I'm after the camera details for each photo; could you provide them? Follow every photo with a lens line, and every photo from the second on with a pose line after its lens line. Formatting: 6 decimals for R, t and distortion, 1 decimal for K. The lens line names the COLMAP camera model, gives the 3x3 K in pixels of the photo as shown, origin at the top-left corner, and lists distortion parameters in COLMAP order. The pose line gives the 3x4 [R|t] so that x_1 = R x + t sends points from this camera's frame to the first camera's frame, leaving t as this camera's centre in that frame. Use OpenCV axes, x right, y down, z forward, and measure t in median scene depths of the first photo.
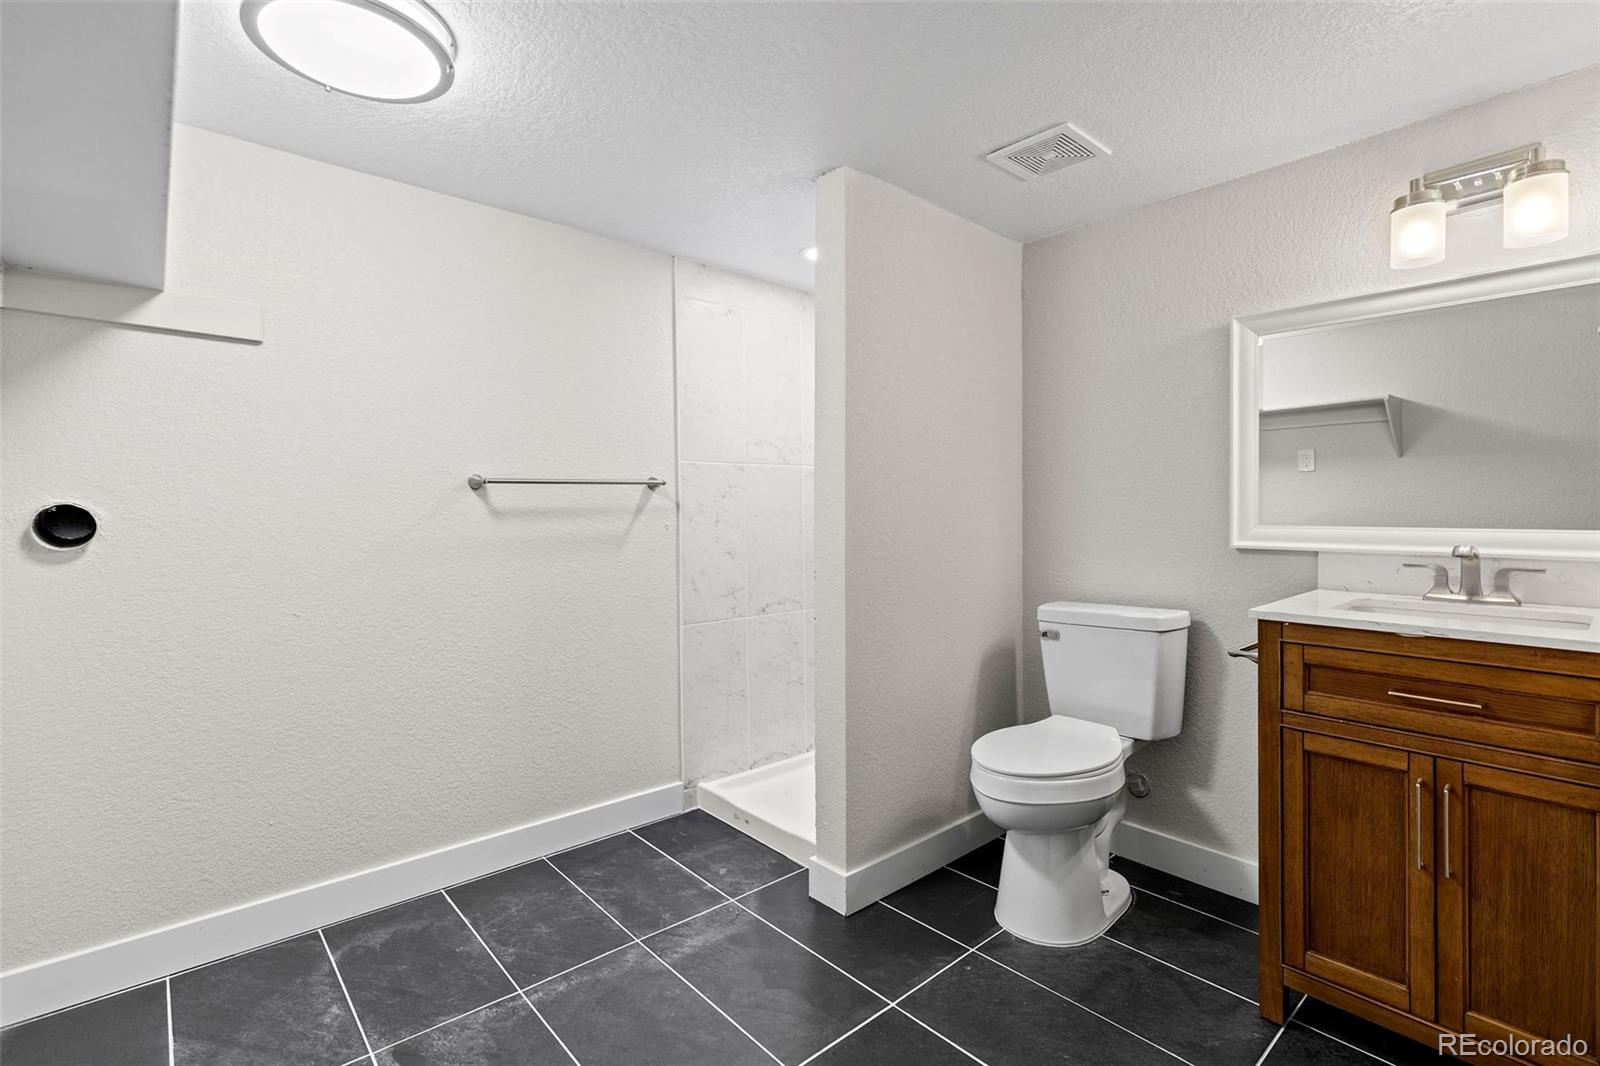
lens RADIAL K [[734.6, 0, 801.0], [0, 734.6, 524.1], [0, 0, 1]] dist [-0.001622, -0.000506]
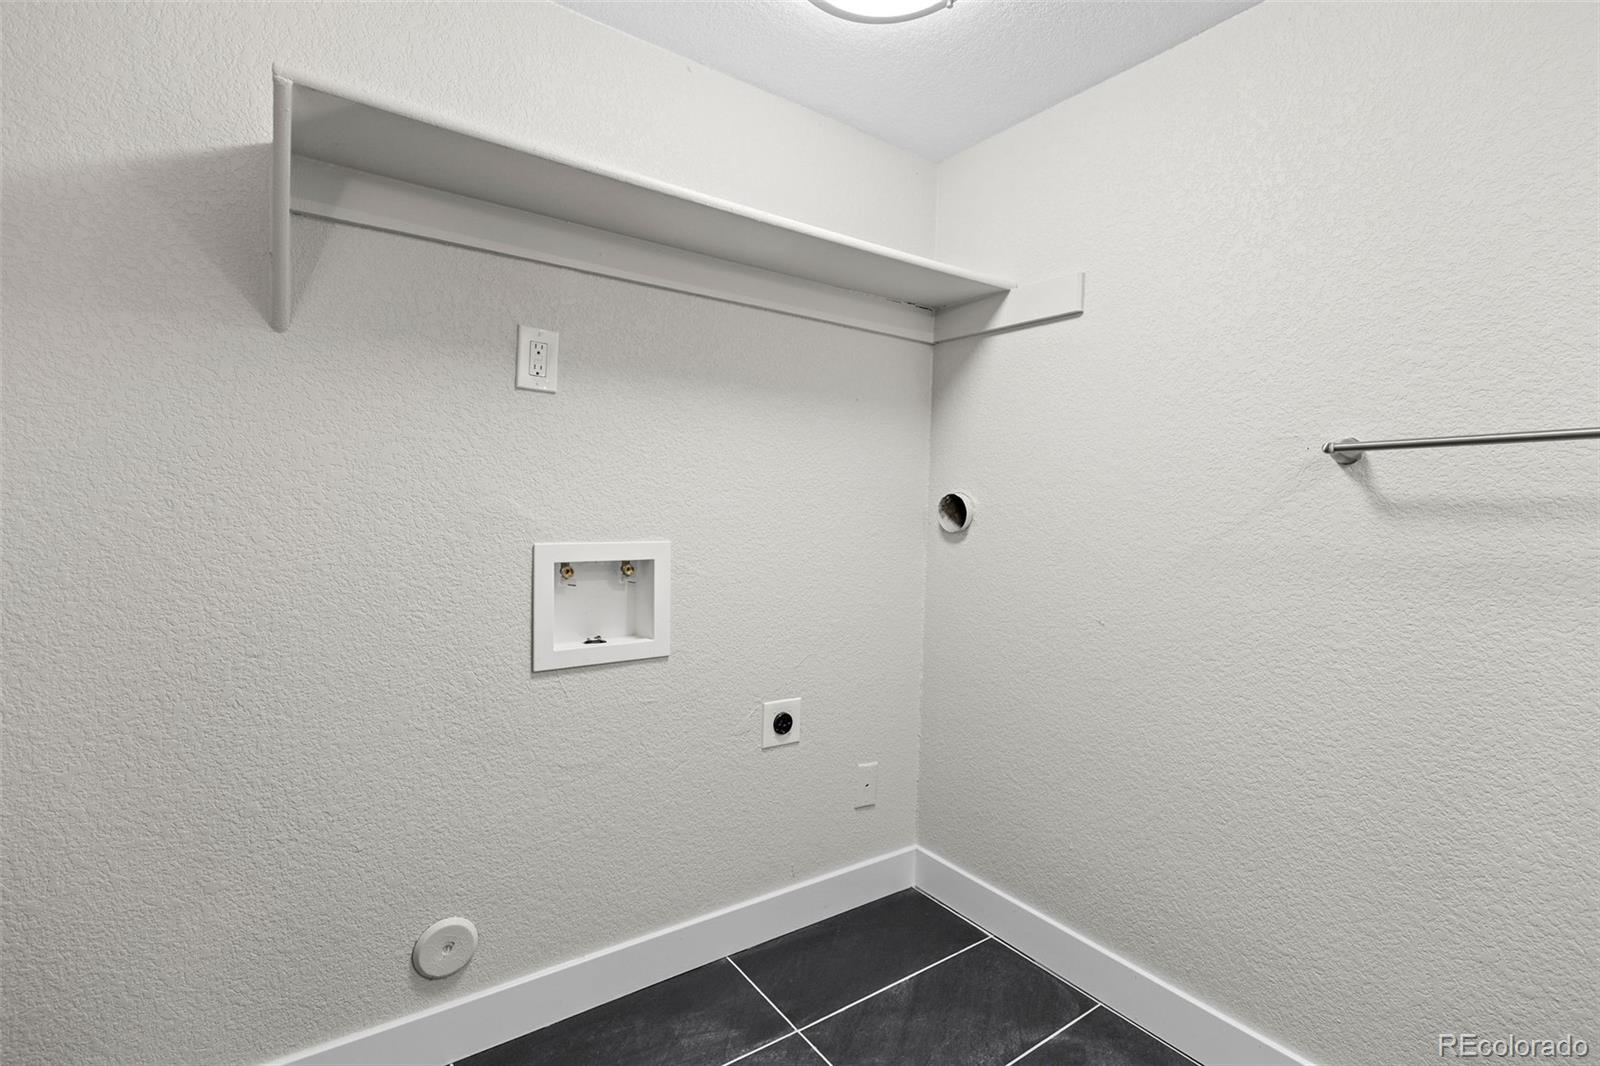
lens RADIAL K [[734.6, 0, 802.3], [0, 734.6, 521.3], [0, 0, 1]] dist [-0.001622, -0.000506]
pose [[-0.110913, 0.026298, -0.993482, 0.179712], [-0.029131, 0.999134, 0.029700, -0.008304], [0.993403, 0.032235, -0.110051, 0.685614]]
